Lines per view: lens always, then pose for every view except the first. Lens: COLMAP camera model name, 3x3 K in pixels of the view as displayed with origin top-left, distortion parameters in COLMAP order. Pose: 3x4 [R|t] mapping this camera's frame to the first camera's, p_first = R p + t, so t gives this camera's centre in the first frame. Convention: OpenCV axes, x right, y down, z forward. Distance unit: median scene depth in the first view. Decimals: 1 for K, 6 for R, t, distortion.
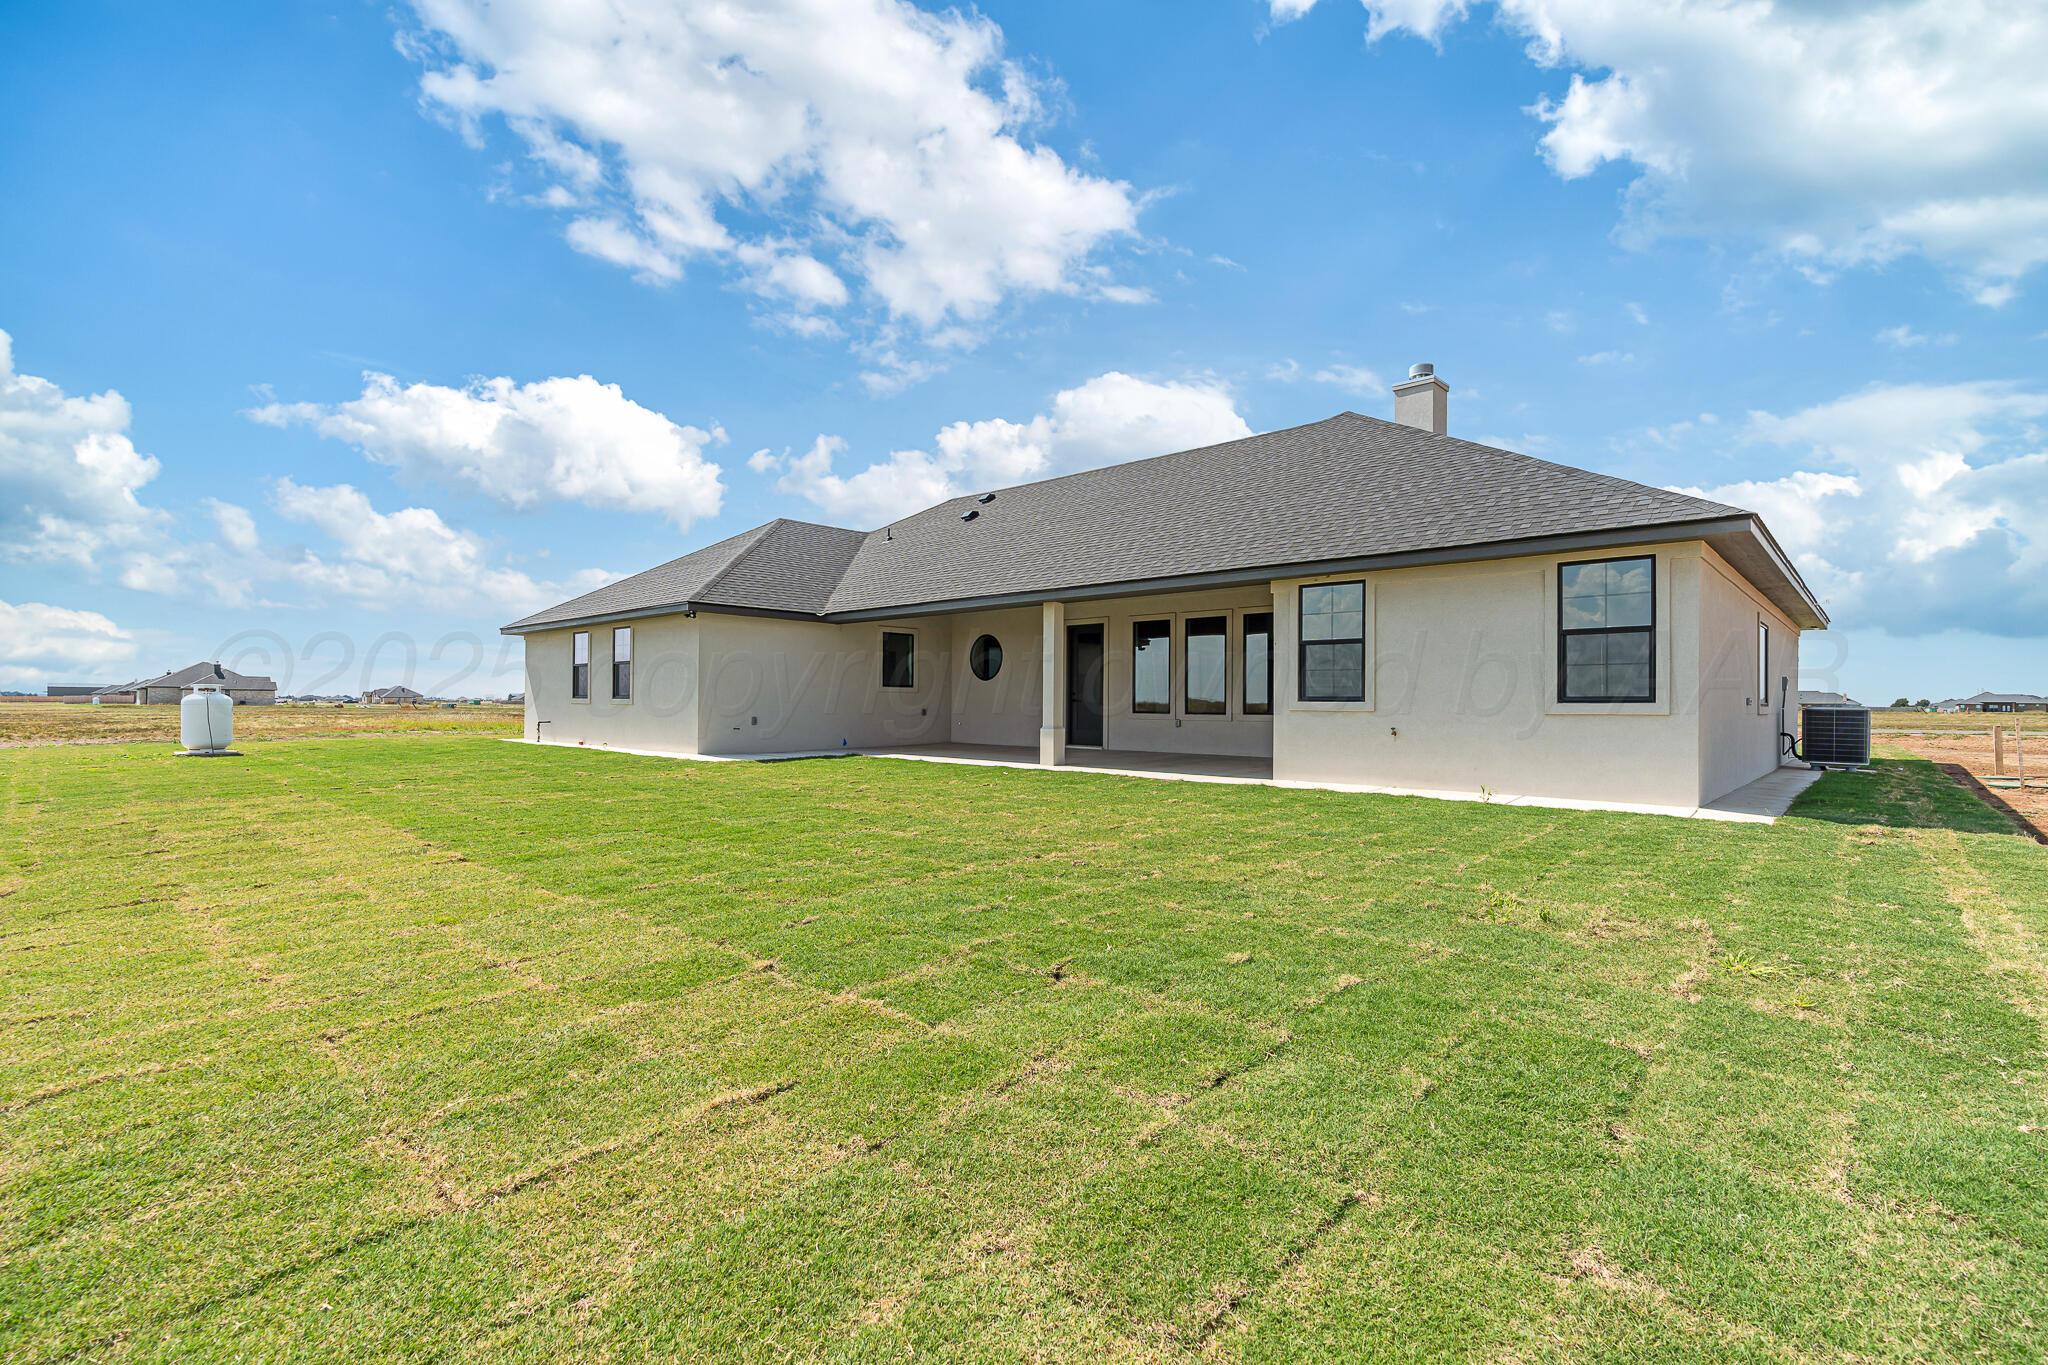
lens RADIAL K [[922.0, 0, 1024.0], [0, 922.0, 682.5], [0, 0, 1]] dist [-0.004220, -0.000039]
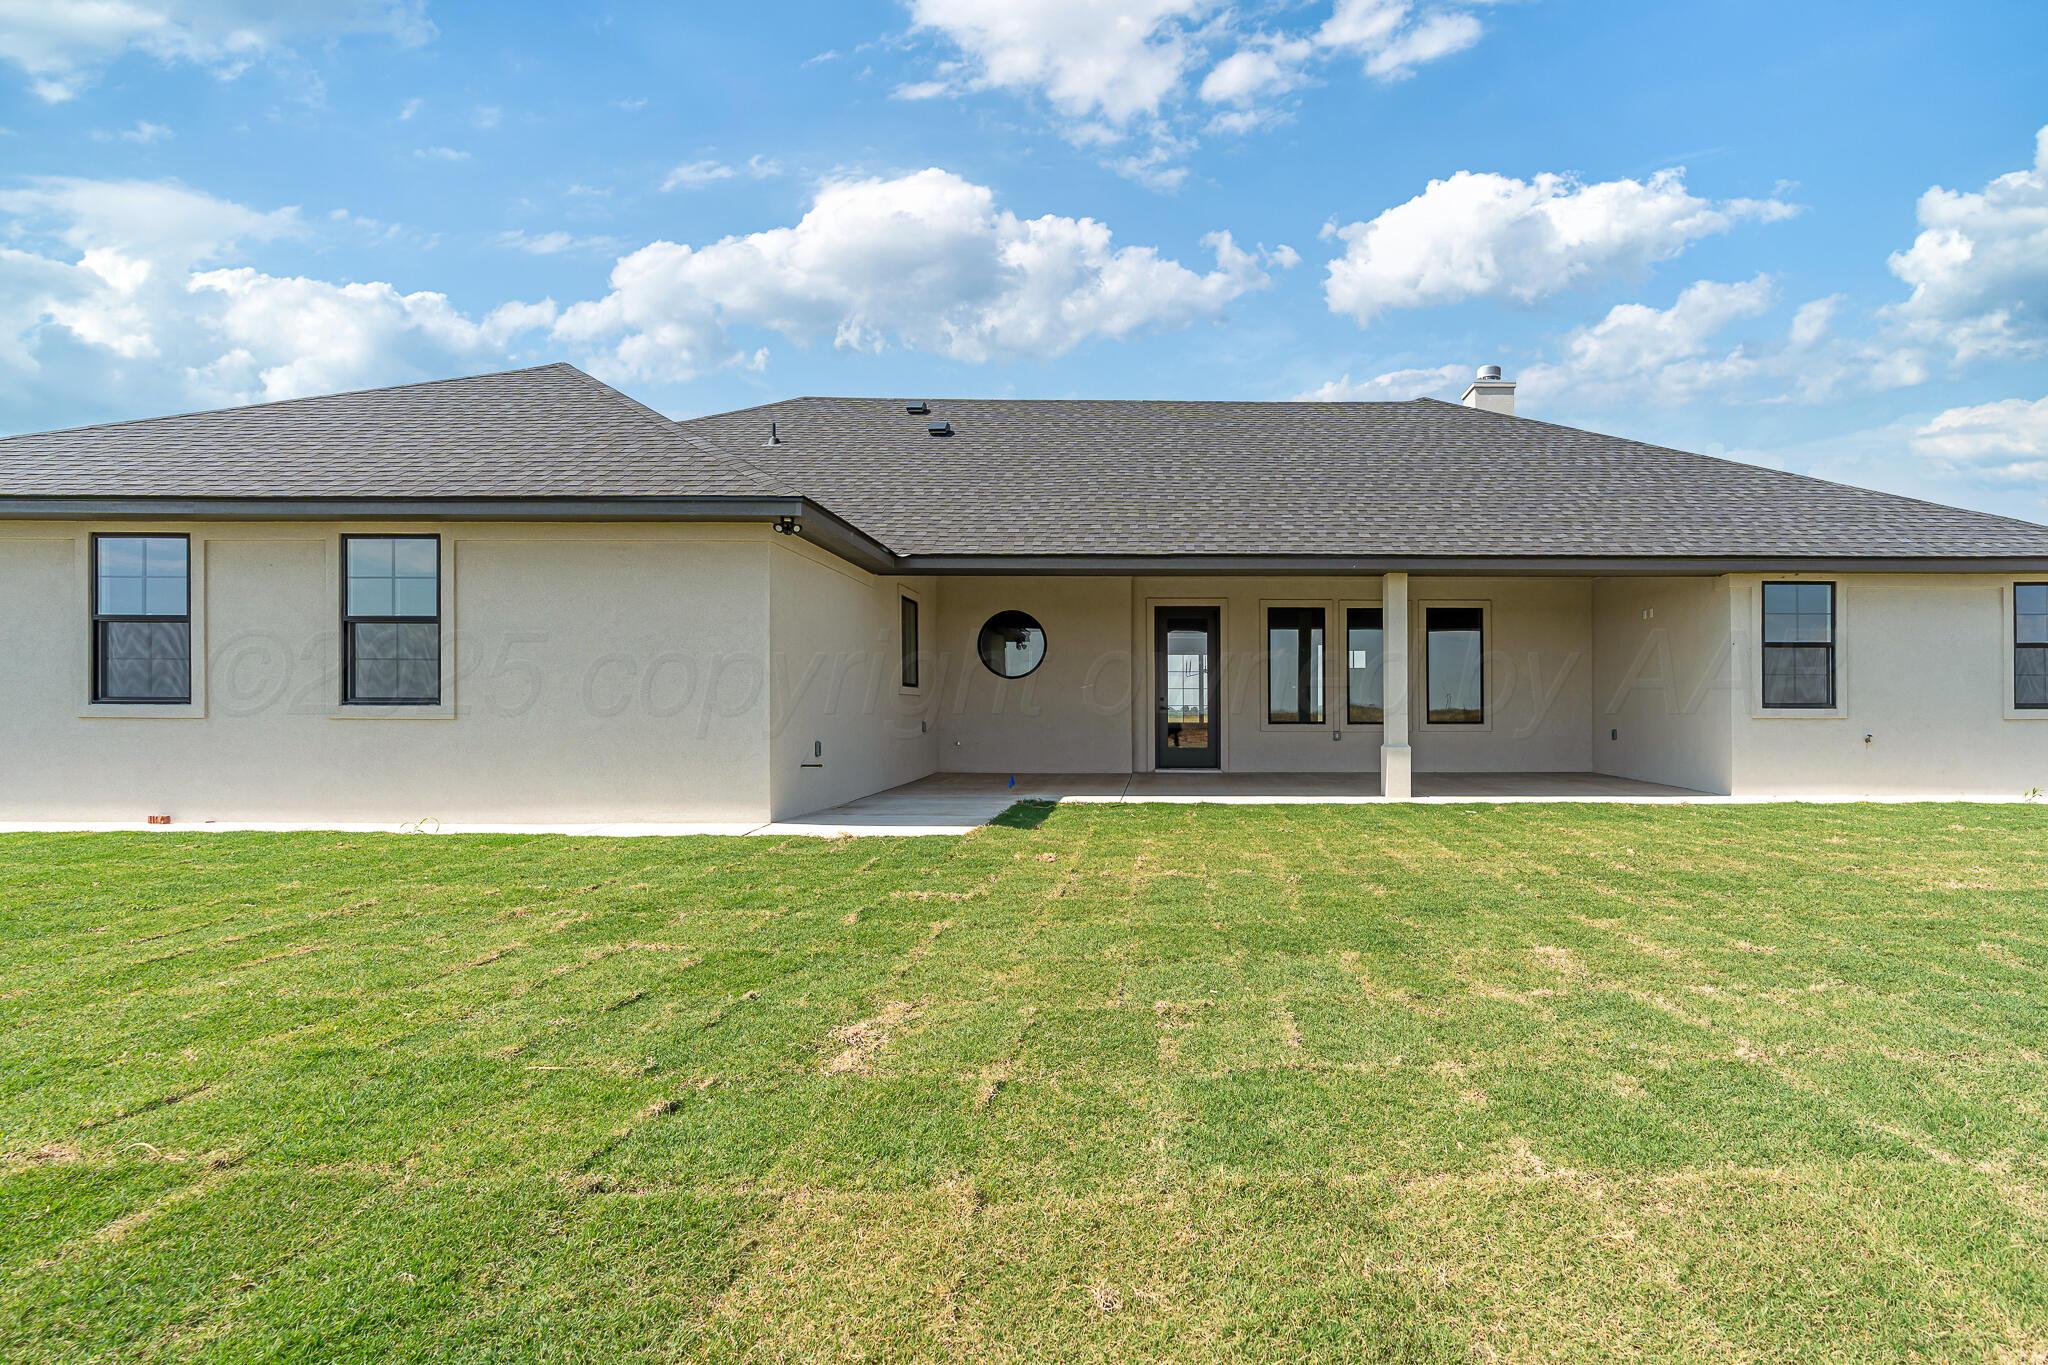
lens RADIAL K [[983.7, 0, 1024.1], [0, 983.7, 704.7], [0, 0, 1]] dist [-0.000083, -0.000005]
pose [[0.720225, 0.002555, 0.693736, -0.723556], [-0.012445, 0.999880, 0.009238, 0.013843], [-0.693629, -0.015288, 0.720170, 0.643255]]
